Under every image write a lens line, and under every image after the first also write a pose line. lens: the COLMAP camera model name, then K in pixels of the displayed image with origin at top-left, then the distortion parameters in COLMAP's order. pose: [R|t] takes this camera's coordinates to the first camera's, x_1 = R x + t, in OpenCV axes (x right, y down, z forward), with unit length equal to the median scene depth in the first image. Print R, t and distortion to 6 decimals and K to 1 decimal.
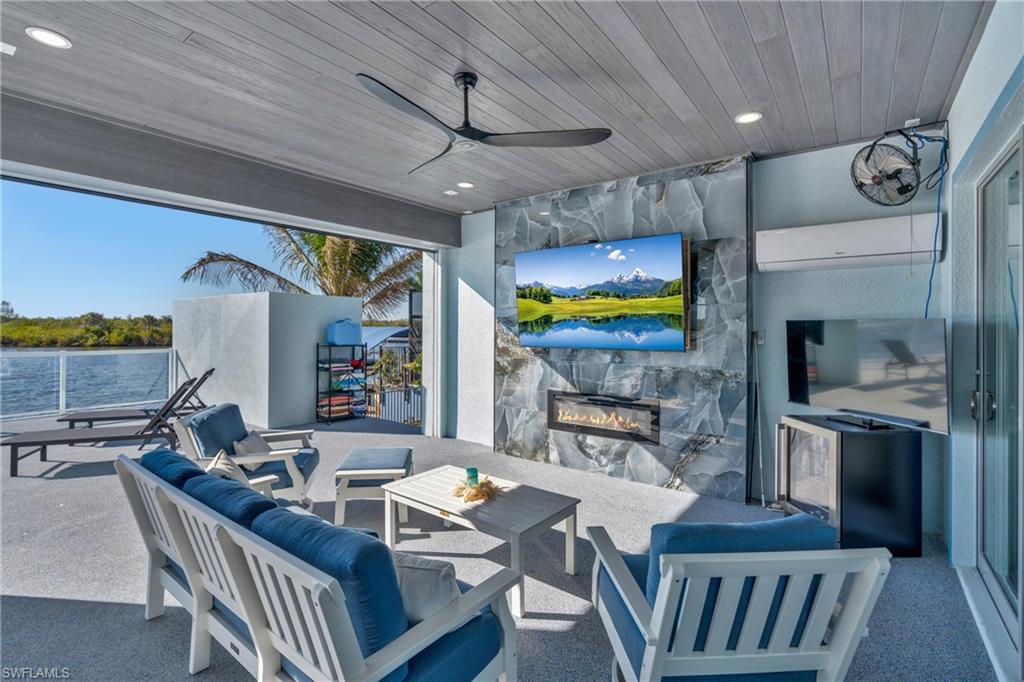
lens RADIAL K [[476.2, 0, 509.0], [0, 476.2, 324.0], [0, 0, 1]] dist [0.003896, 0.000100]
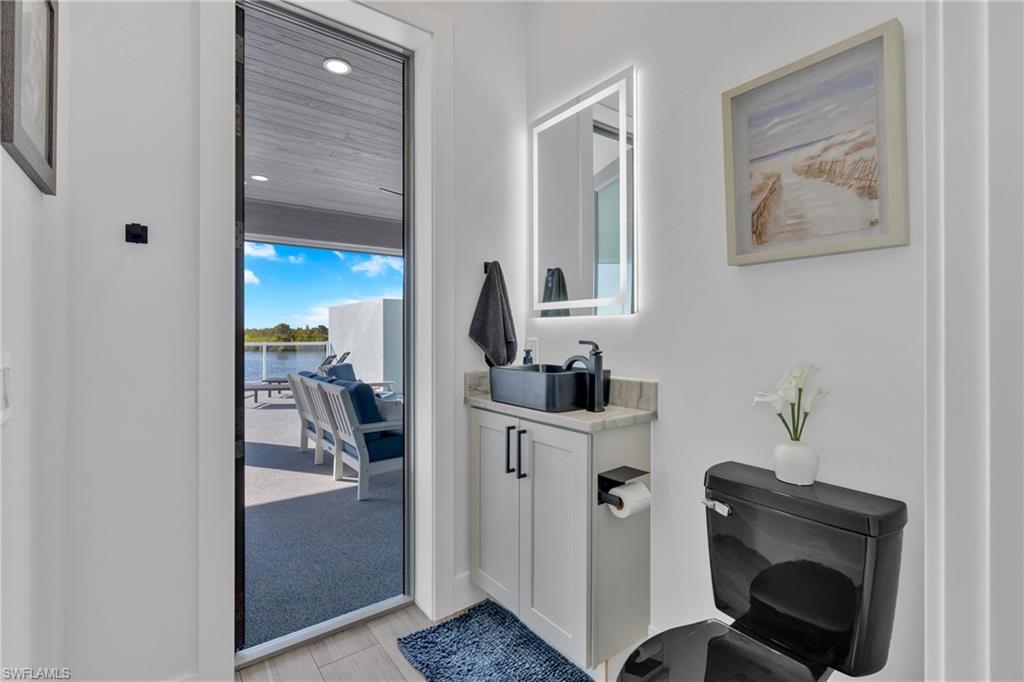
lens RADIAL K [[476.2, 0, 512.5], [0, 476.2, 335.6], [0, 0, 1]] dist [0.003896, 0.000100]
pose [[0.964276, -0.005624, -0.264839, 0.471372], [0.007375, 0.999957, 0.005617, 0.072024], [0.264796, -0.007370, 0.964276, -0.519174]]
